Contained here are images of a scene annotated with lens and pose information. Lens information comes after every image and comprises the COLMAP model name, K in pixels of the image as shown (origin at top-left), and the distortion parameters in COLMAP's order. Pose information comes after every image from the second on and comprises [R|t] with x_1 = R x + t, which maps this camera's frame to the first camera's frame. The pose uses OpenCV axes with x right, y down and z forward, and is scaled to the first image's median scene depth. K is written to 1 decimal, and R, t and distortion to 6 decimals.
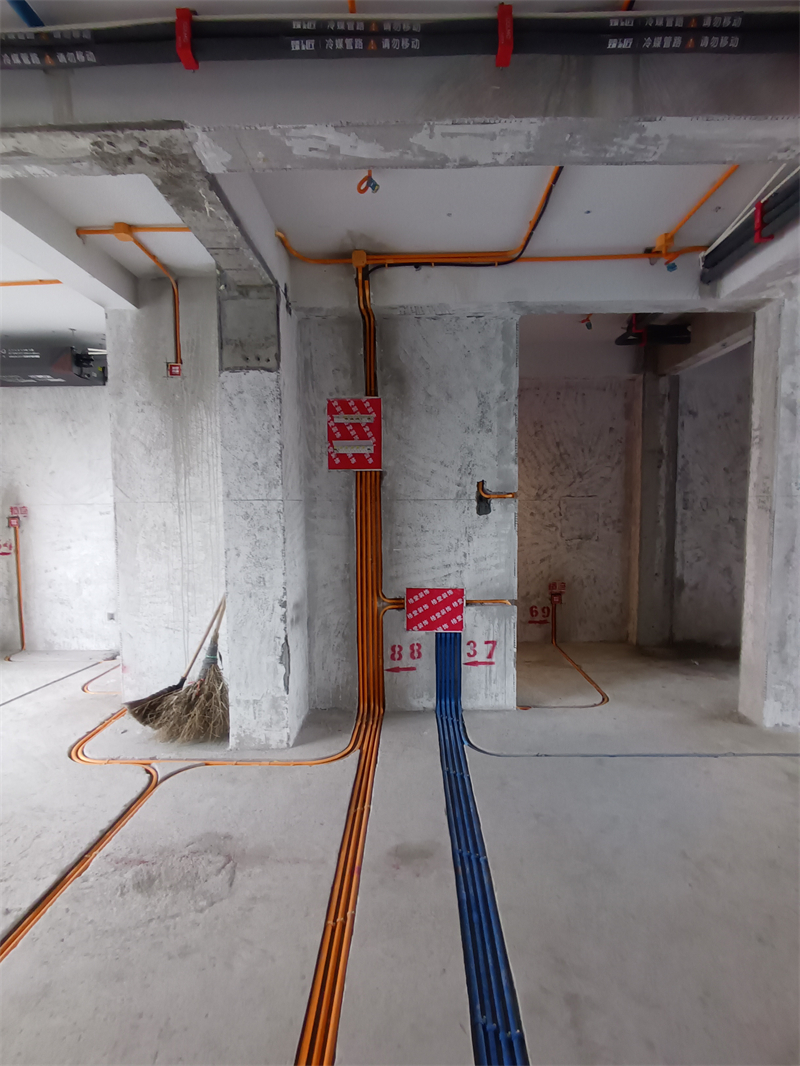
lens RADIAL K [[491.6, 0, 405.9], [0, 491.6, 538.4], [0, 0, 1]] dist [0.001072, -0.002687]
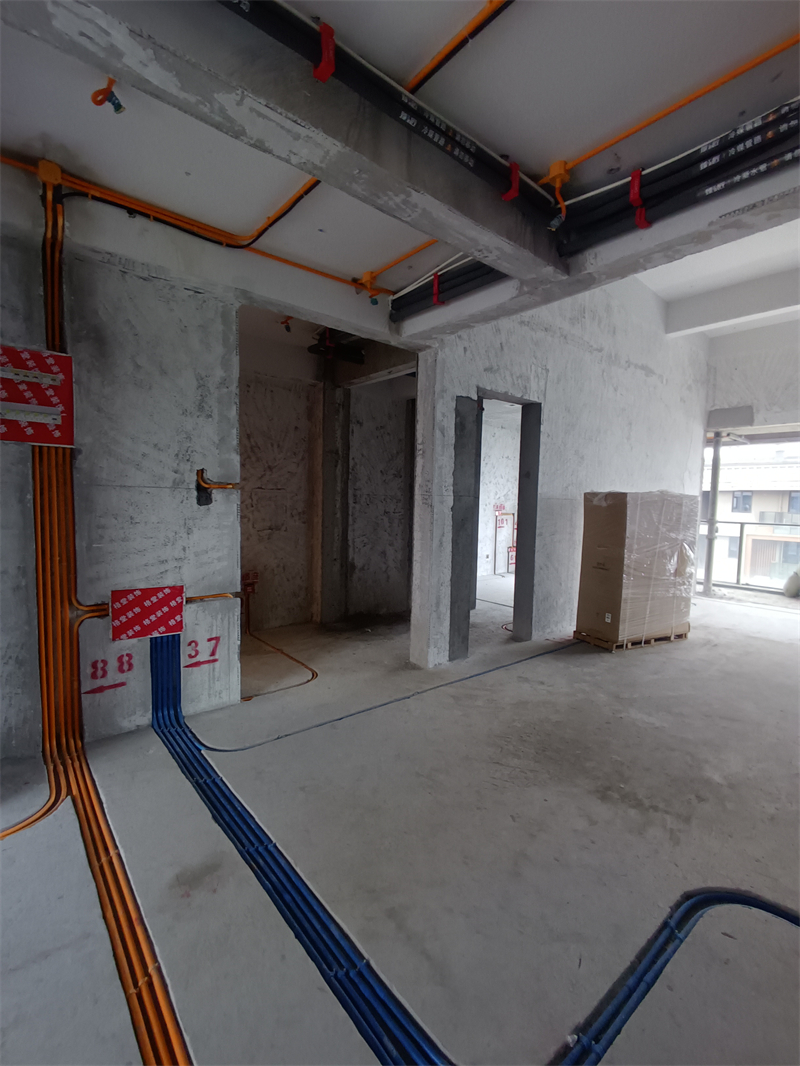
lens RADIAL K [[491.6, 0, 404.9], [0, 491.6, 538.1], [0, 0, 1]] dist [0.001072, -0.002687]
pose [[0.752976, -0.025281, 0.657562, -0.176660], [0.014049, 0.999652, 0.022345, -0.000640], [-0.657898, -0.007588, 0.753069, 0.037212]]
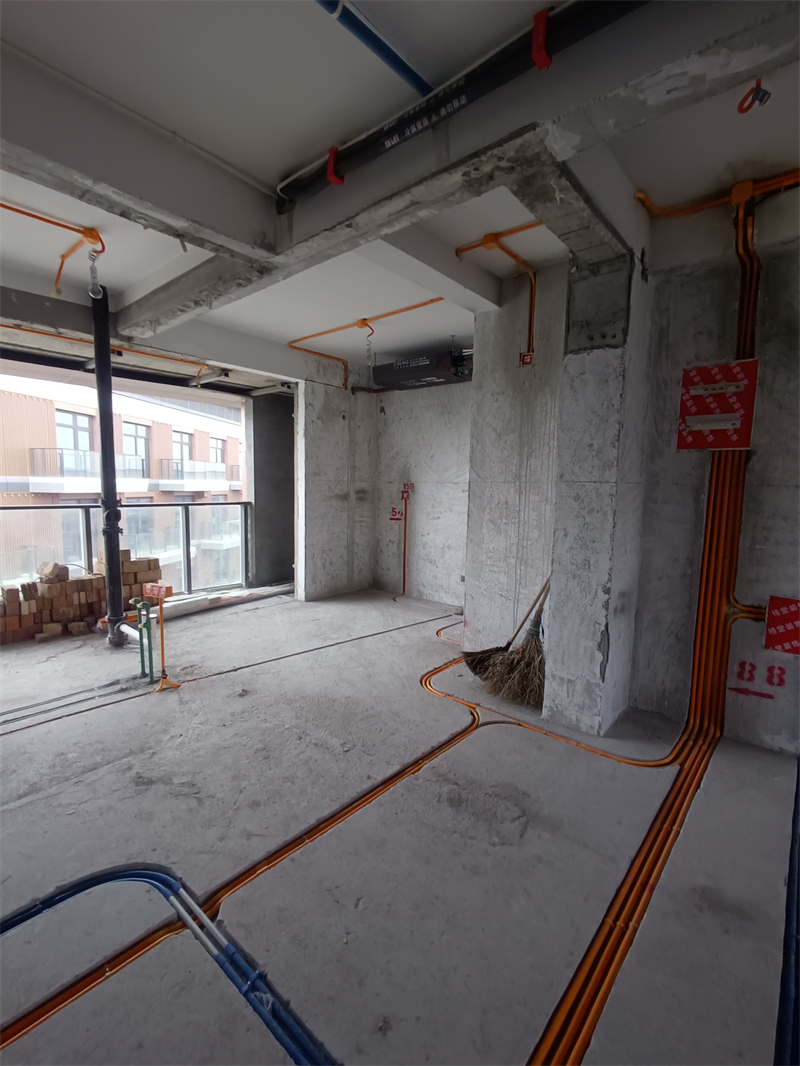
lens RADIAL K [[491.6, 0, 404.1], [0, 491.6, 538.9], [0, 0, 1]] dist [0.001072, -0.002687]
pose [[0.769799, 0.094109, -0.631310, 0.039817], [-0.070345, 0.995555, 0.062631, -0.000127], [0.634398, -0.003804, 0.772997, -0.001533]]
